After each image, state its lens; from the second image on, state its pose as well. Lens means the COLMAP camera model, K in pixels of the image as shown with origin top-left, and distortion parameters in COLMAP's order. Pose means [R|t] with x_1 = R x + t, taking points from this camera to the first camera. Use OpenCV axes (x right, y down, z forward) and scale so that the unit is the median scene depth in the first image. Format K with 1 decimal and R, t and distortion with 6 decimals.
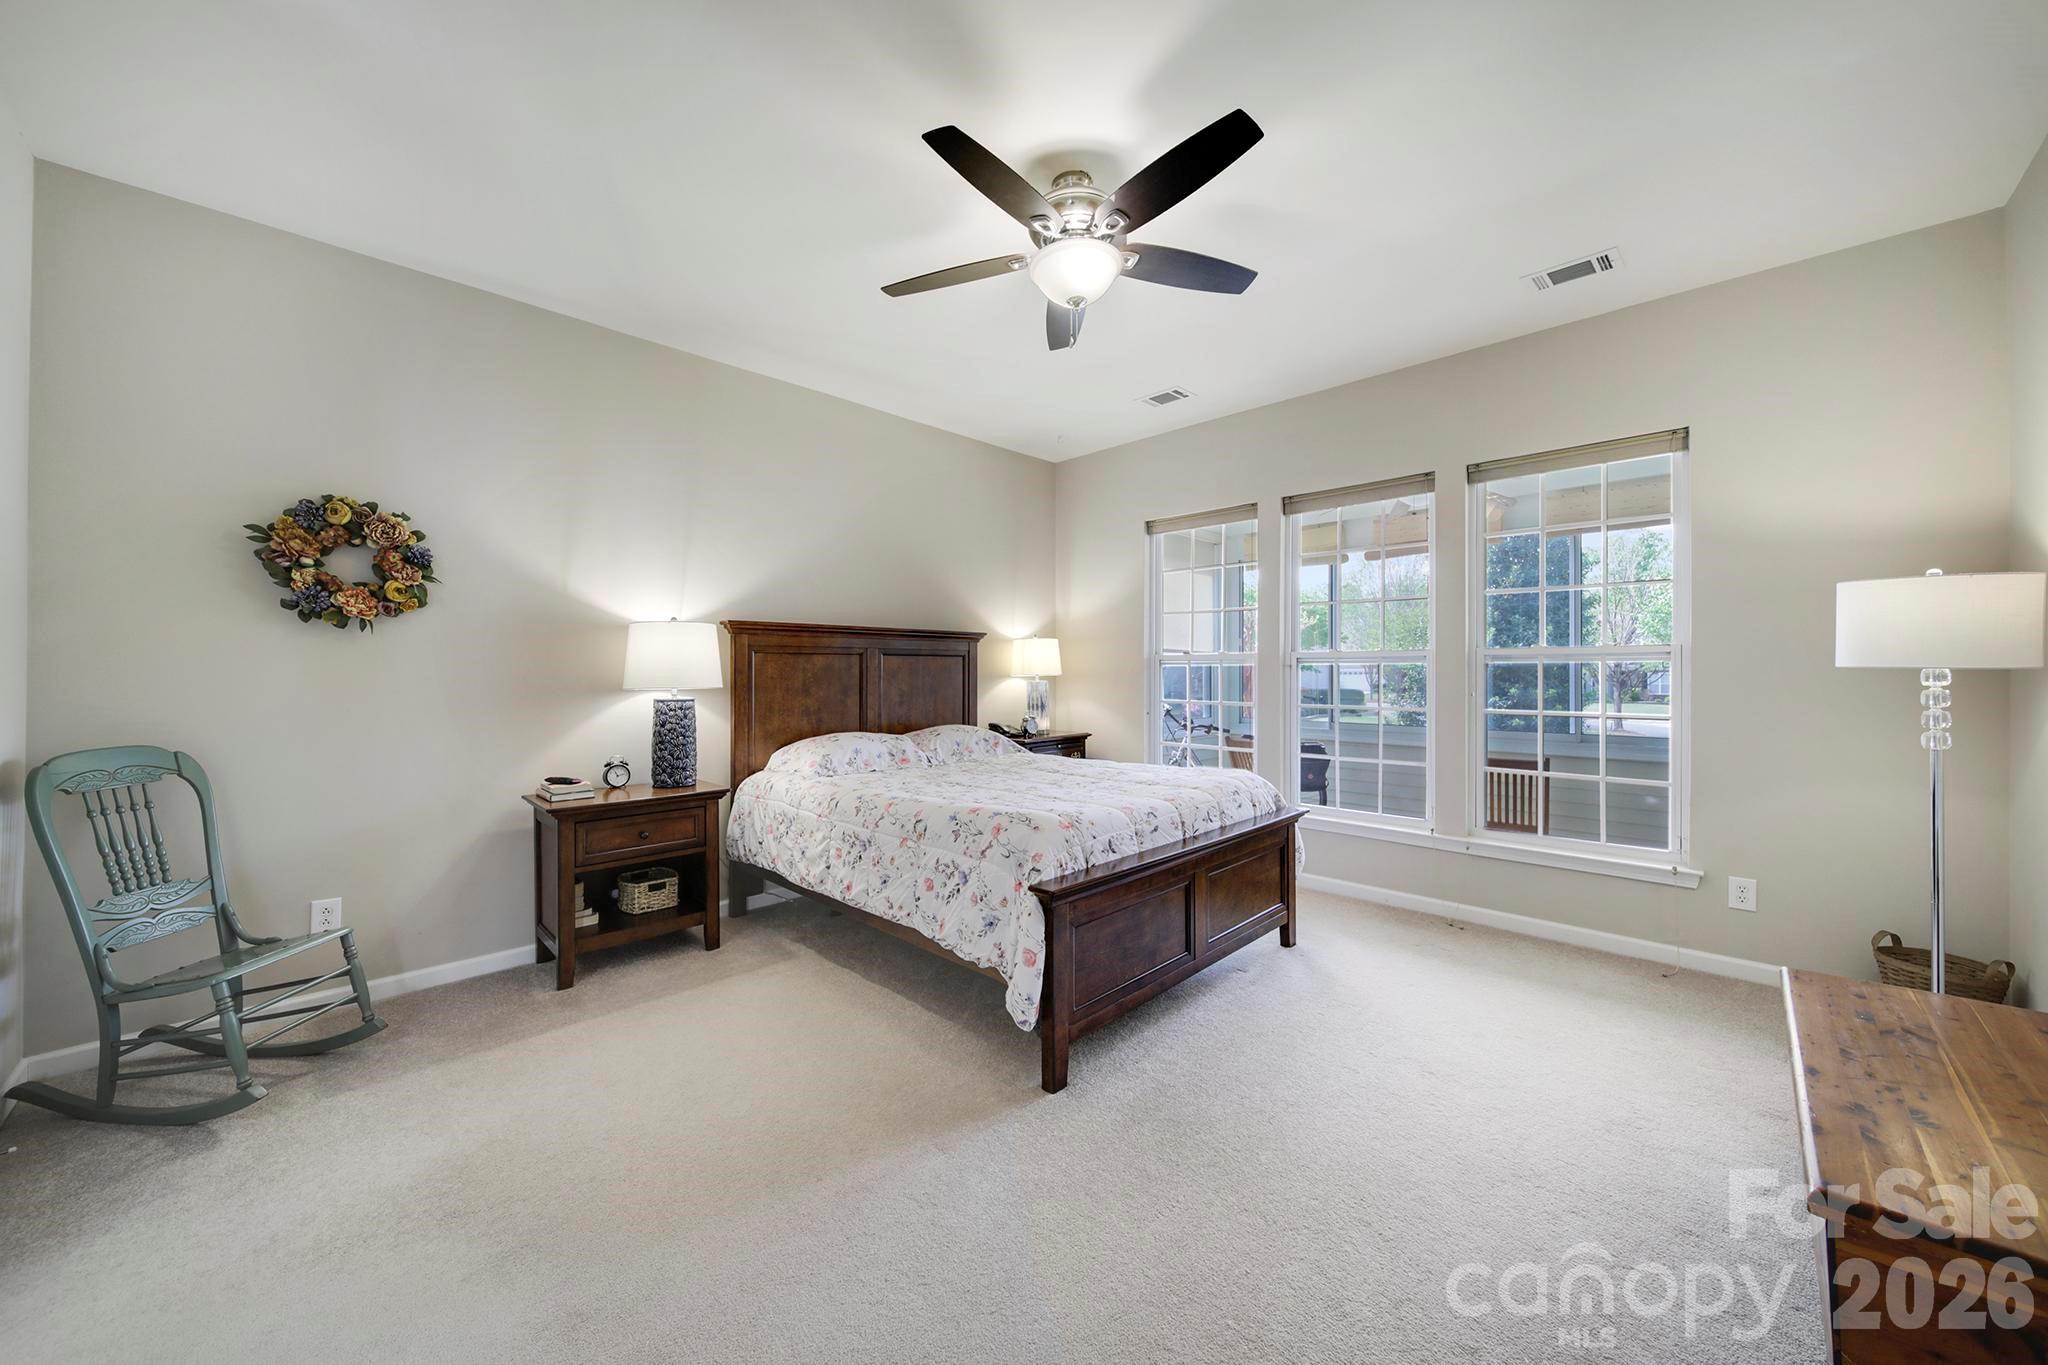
lens RADIAL K [[733.8, 0, 1024.0], [0, 733.8, 671.3], [0, 0, 1]] dist [0.001293, -0.000132]
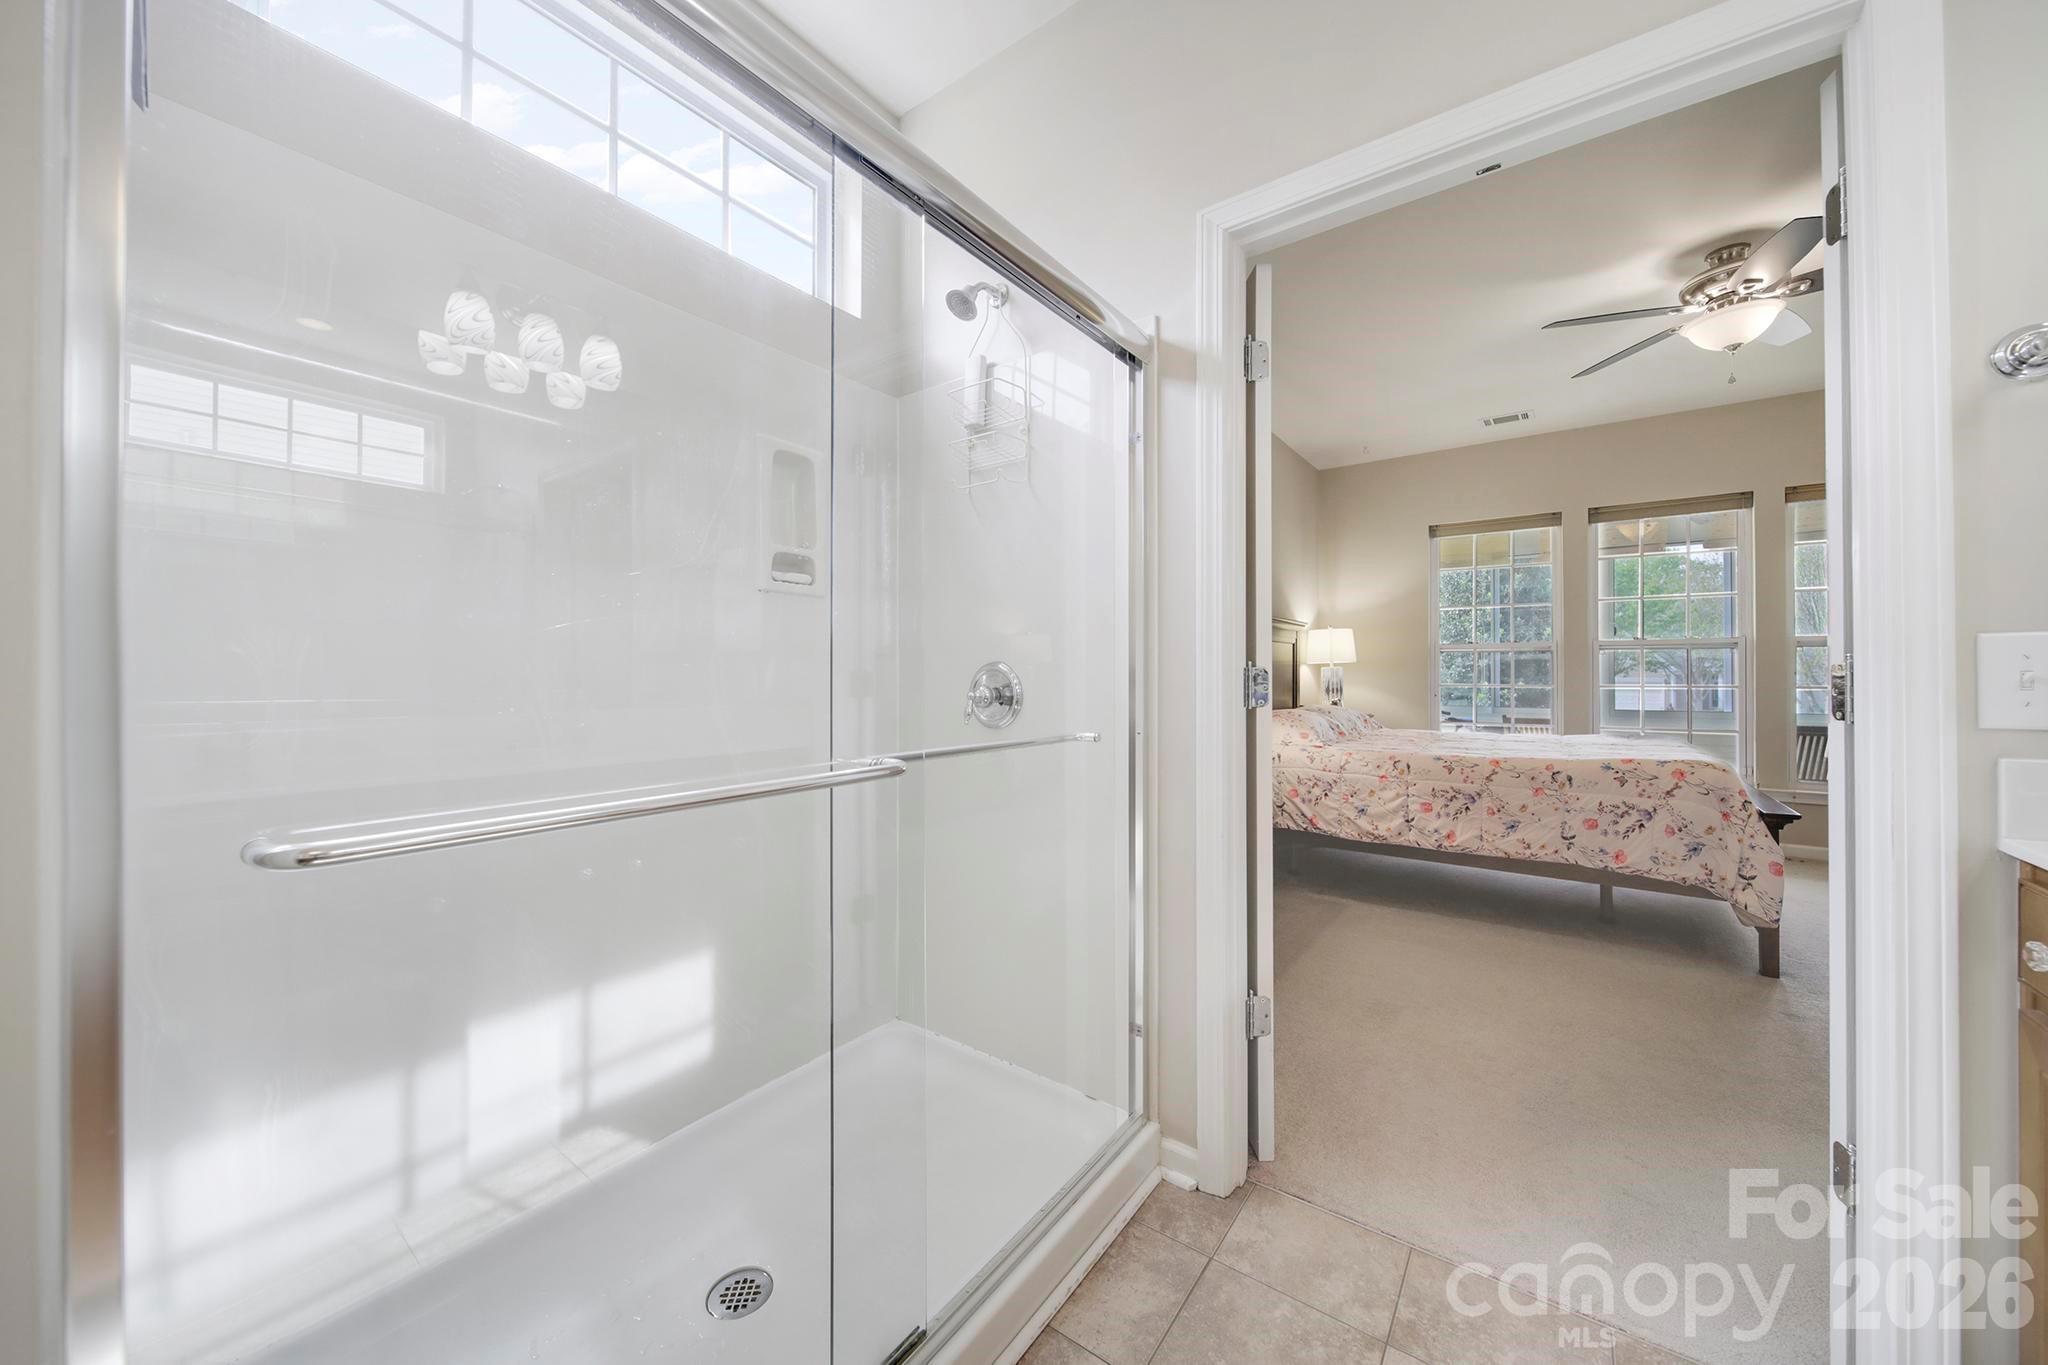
lens RADIAL K [[733.8, 0, 1024.0], [0, 733.8, 670.8], [0, 0, 1]] dist [0.001293, -0.000132]
pose [[0.989718, 0.001431, 0.143022, -1.061595], [-0.000582, 0.999982, -0.005977, 0.043882], [-0.143028, 0.005832, 0.989701, -0.041955]]
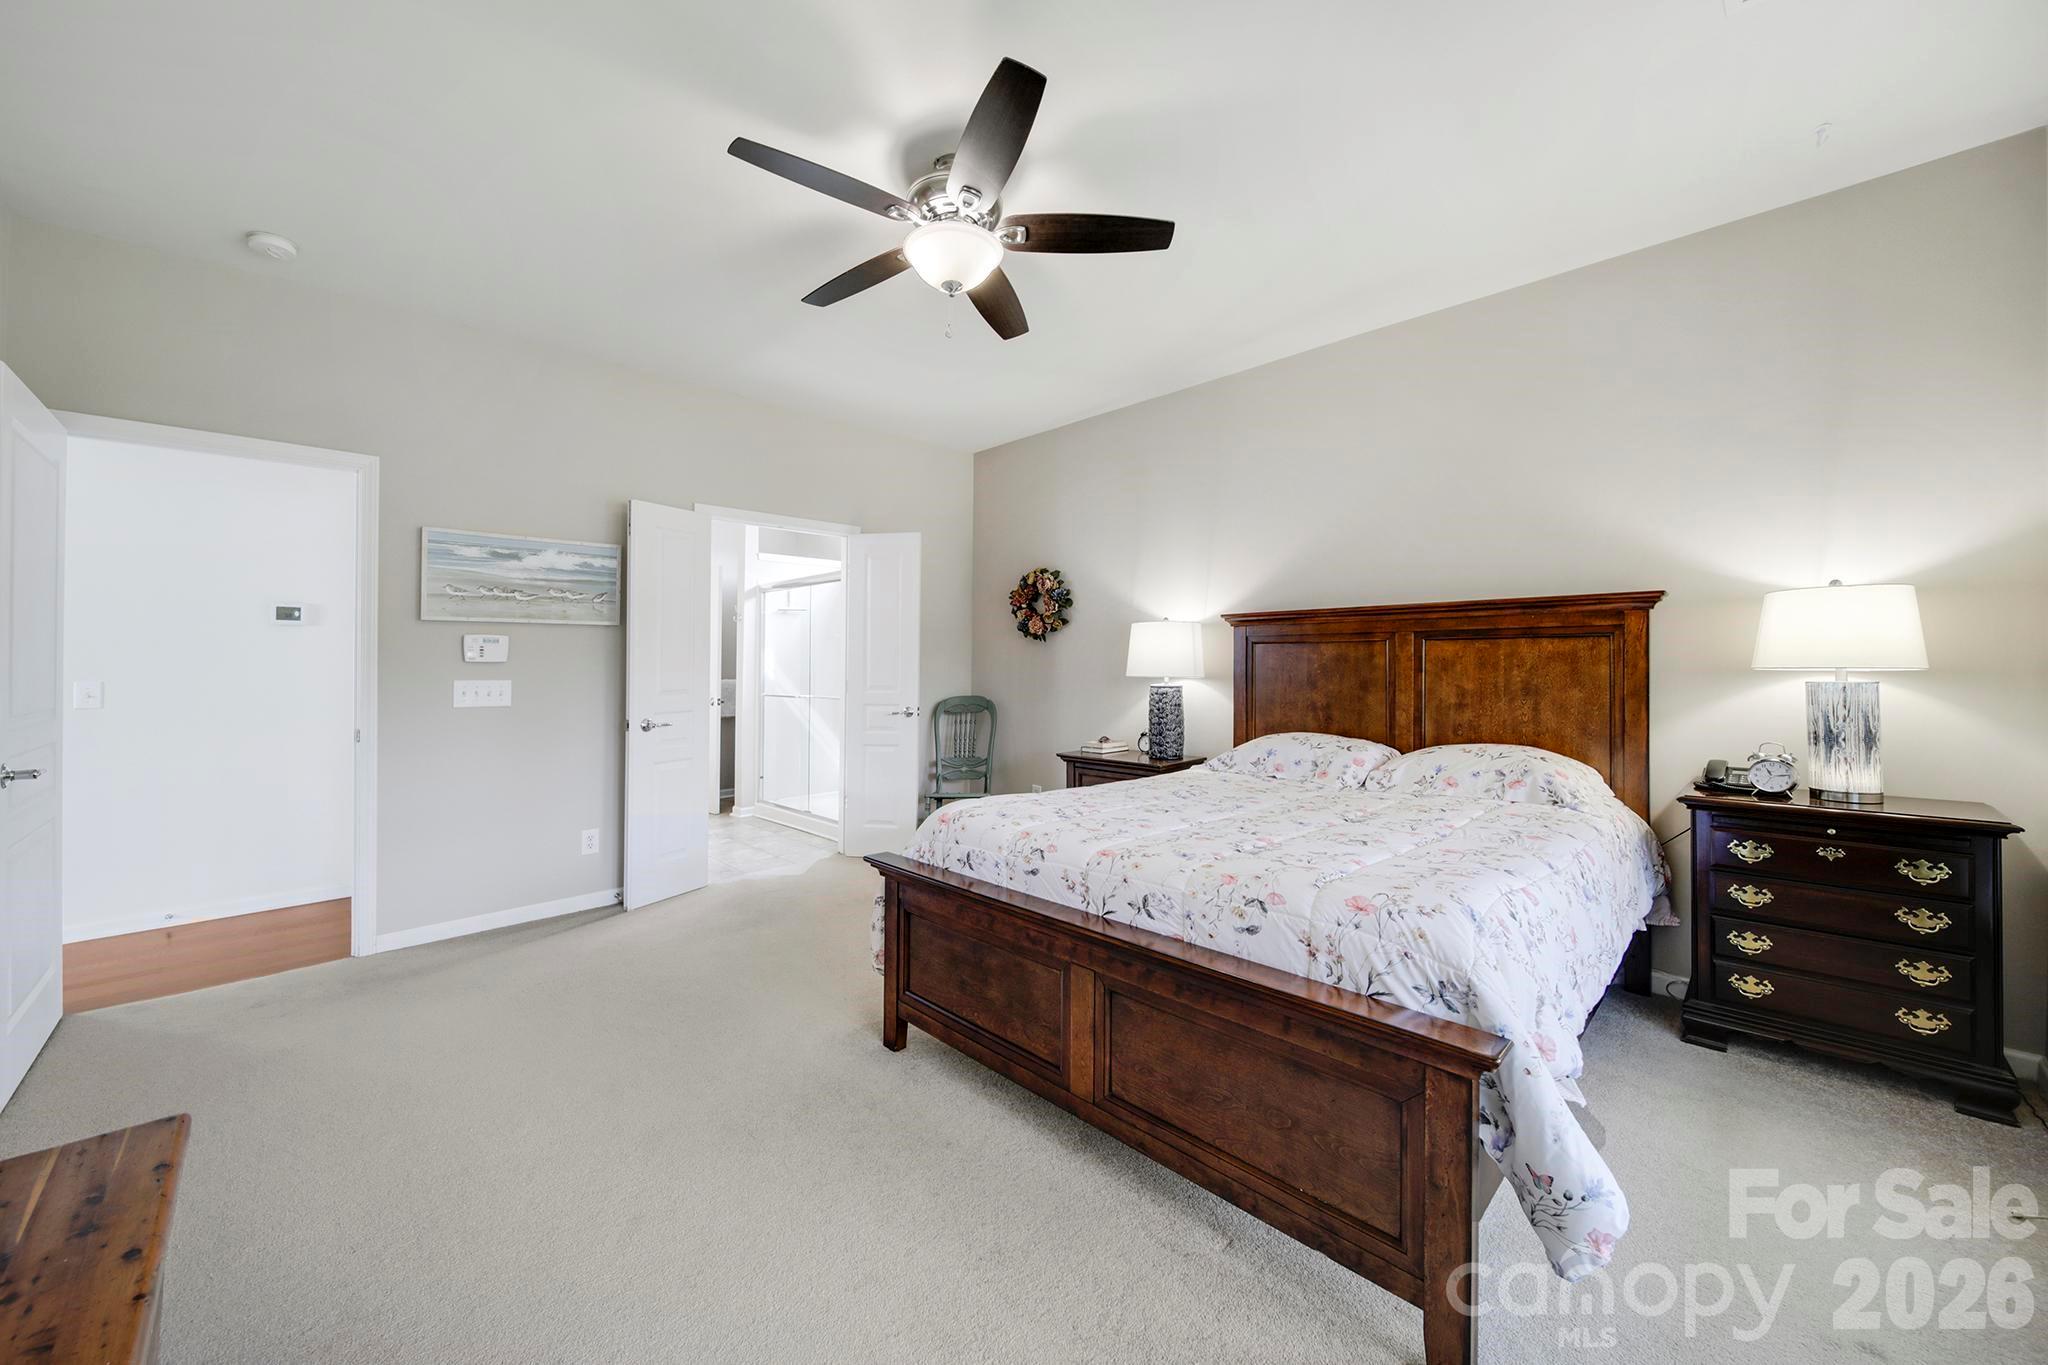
lens RADIAL K [[733.8, 0, 1025.9], [0, 733.8, 652.4], [0, 0, 1]] dist [0.001293, -0.000132]
pose [[0.001166, -0.012540, -0.999921, 0.825676], [0.004641, 0.999911, -0.012534, -0.003326], [0.999989, -0.004626, 0.001224, 0.866150]]
